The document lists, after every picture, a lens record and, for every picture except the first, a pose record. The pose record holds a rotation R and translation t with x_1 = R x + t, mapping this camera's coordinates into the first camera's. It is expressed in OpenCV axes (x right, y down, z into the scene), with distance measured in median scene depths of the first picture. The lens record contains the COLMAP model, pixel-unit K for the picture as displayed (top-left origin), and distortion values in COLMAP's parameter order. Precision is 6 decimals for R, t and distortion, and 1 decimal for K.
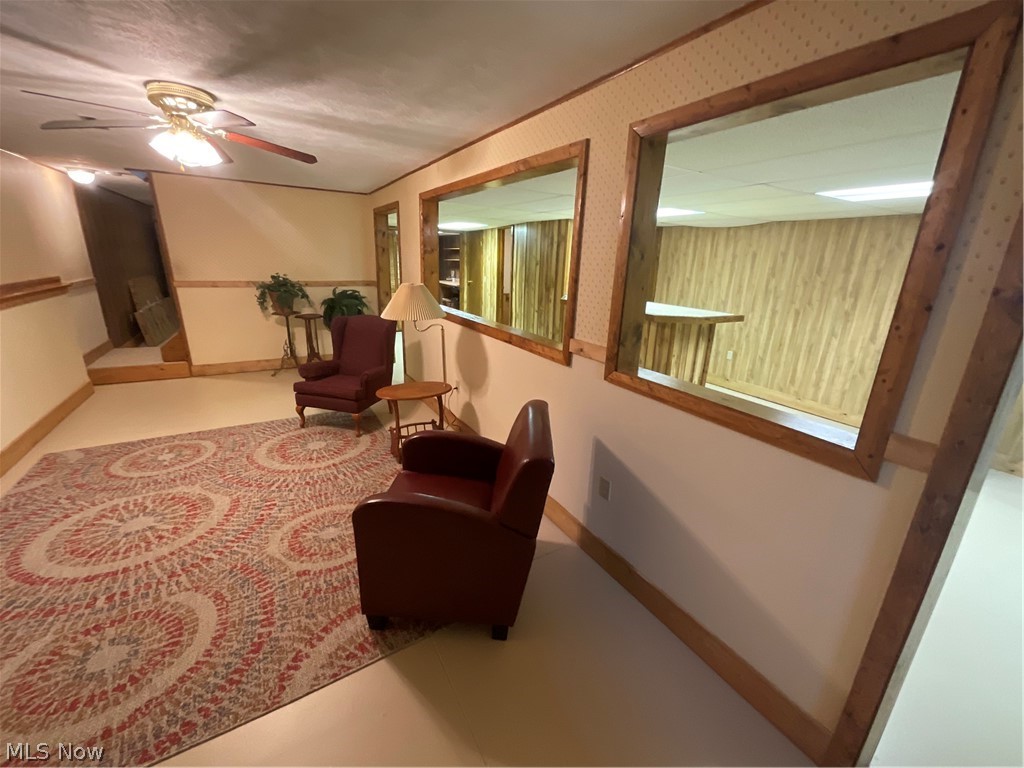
lens RADIAL K [[416.1, 0, 511.4], [0, 416.1, 383.7], [0, 0, 1]] dist [-0.001353, 0.001076]
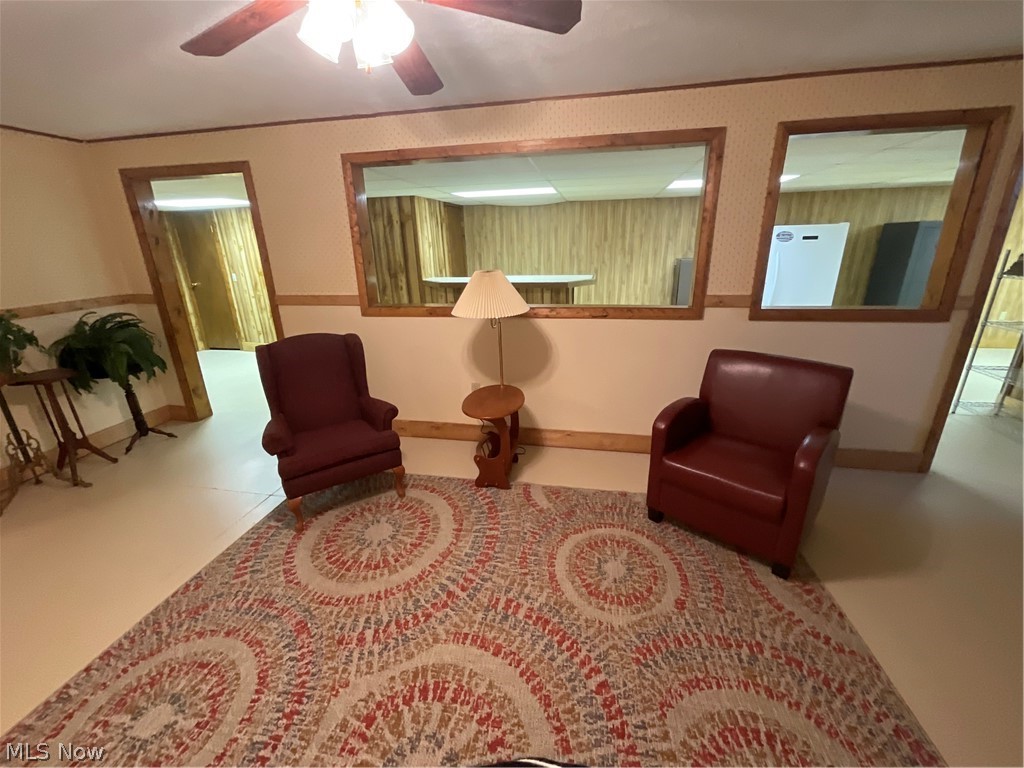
lens RADIAL K [[416.1, 0, 510.9], [0, 416.1, 383.5], [0, 0, 1]] dist [-0.001353, 0.001076]
pose [[0.659384, -0.289260, 0.693932, -0.662022], [0.262869, 0.953465, 0.147663, -0.111349], [-0.704353, 0.085046, 0.704737, 0.331035]]
